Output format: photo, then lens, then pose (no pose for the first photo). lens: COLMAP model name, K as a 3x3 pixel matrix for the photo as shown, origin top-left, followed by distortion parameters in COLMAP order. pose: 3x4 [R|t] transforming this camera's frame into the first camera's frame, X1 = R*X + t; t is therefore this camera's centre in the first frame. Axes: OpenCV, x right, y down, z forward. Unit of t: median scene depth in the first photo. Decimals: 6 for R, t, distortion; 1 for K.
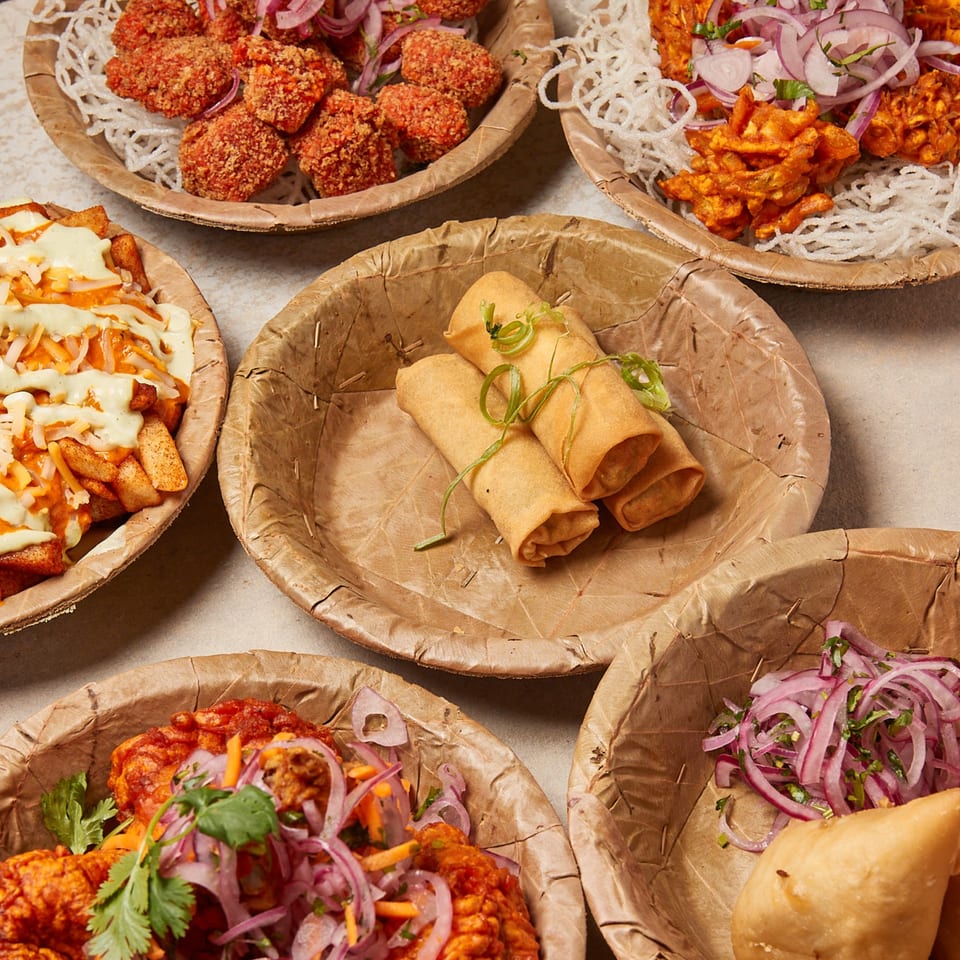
lens RADIAL K [[2282.7, 0, 480.0], [0, 2282.7, 480.0], [0, 0, 1]] dist [-0.117656, -0.218336]
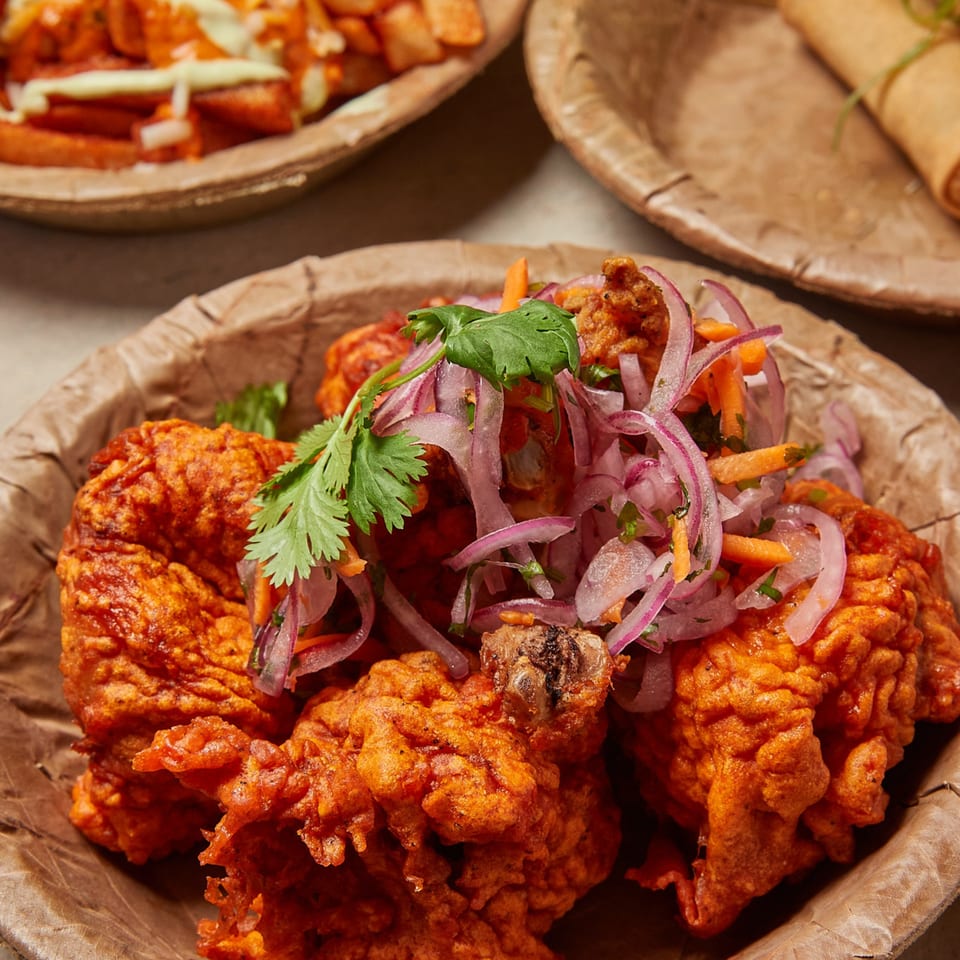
lens RADIAL K [[2282.7, 0, 480.0], [0, 2282.7, 480.0], [0, 0, 1]] dist [-0.117656, -0.218336]
pose [[0.987031, 0.102623, -0.123440, -0.035876], [-0.106456, 0.994007, -0.024852, 0.192774], [0.120150, 0.037671, 0.992041, 0.388928]]
